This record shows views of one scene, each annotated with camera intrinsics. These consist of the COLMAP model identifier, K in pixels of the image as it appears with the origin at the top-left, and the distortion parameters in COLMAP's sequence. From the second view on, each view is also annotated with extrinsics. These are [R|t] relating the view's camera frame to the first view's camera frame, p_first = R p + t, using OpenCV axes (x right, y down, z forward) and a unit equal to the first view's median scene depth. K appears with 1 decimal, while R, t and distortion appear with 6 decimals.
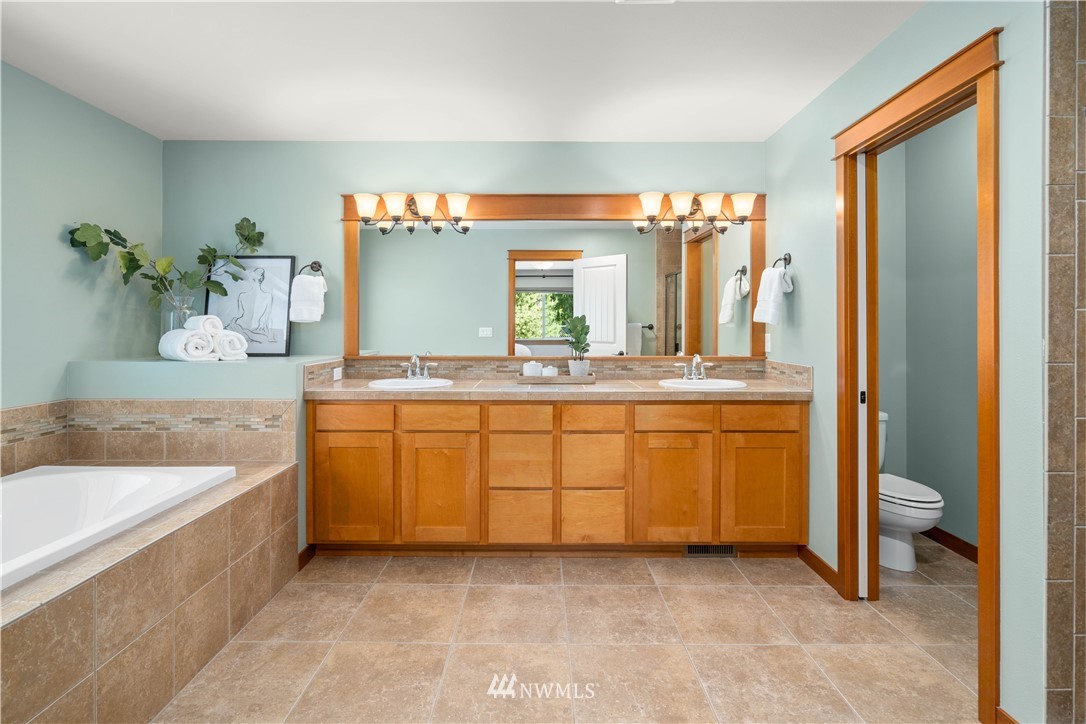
lens RADIAL K [[507.3, 0, 540.5], [0, 507.3, 320.0], [0, 0, 1]] dist [-0.001559, -0.000274]
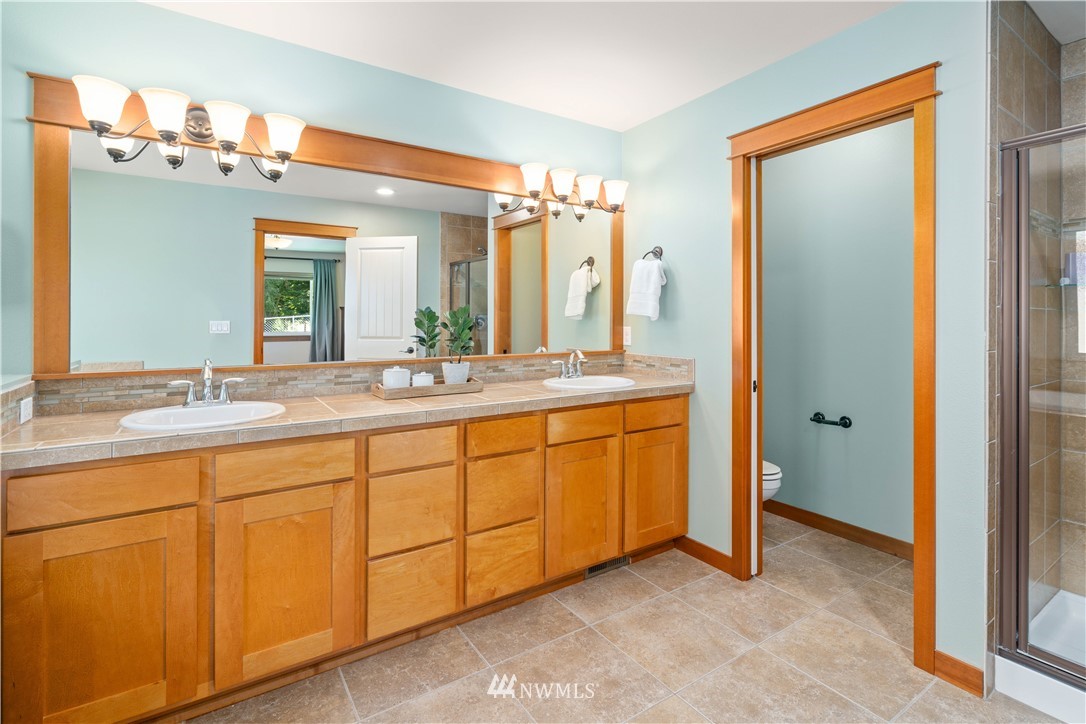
lens RADIAL K [[511.7, 0, 543.2], [0, 511.7, 311.0], [0, 0, 1]] dist [-0.003316, 0.001562]
pose [[0.833511, 0.008576, 0.552437, -0.277741], [-0.007398, 0.999963, -0.004362, 0.002269], [-0.552454, -0.000451, 0.833543, 0.296524]]
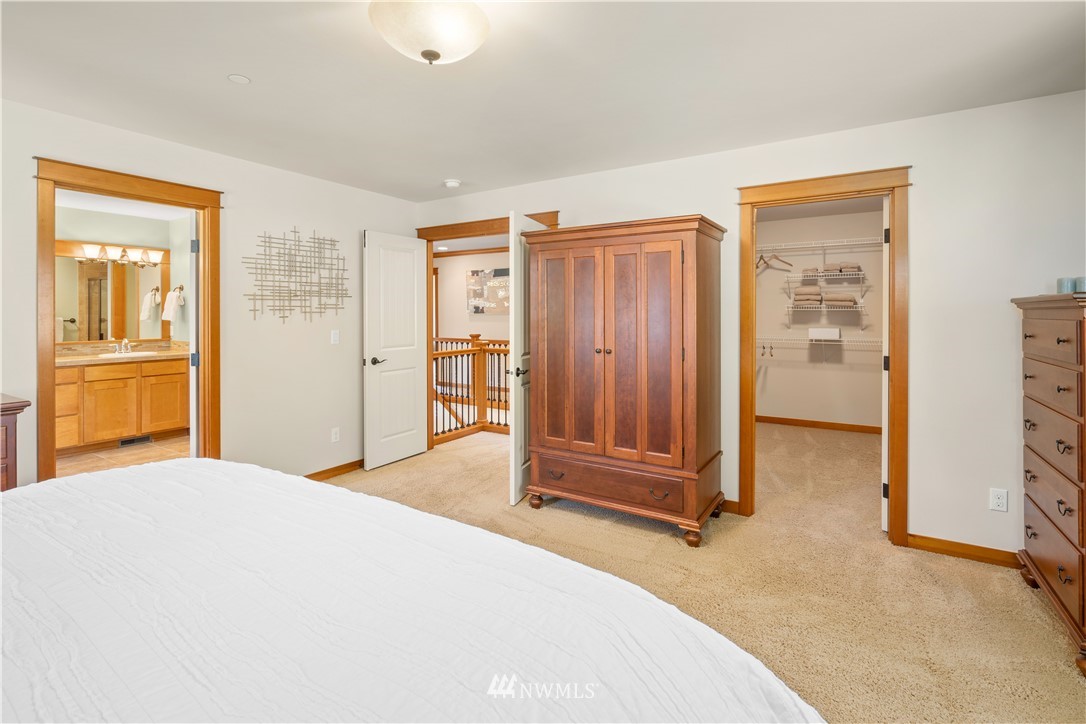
lens RADIAL K [[507.3, 0, 540.5], [0, 507.3, 320.0], [0, 0, 1]] dist [-0.001559, -0.000274]
pose [[0.536453, -0.013680, 0.843820, -0.451491], [-0.009016, 0.999719, 0.021940, -0.054310], [-0.843882, -0.019378, 0.536178, -1.303343]]
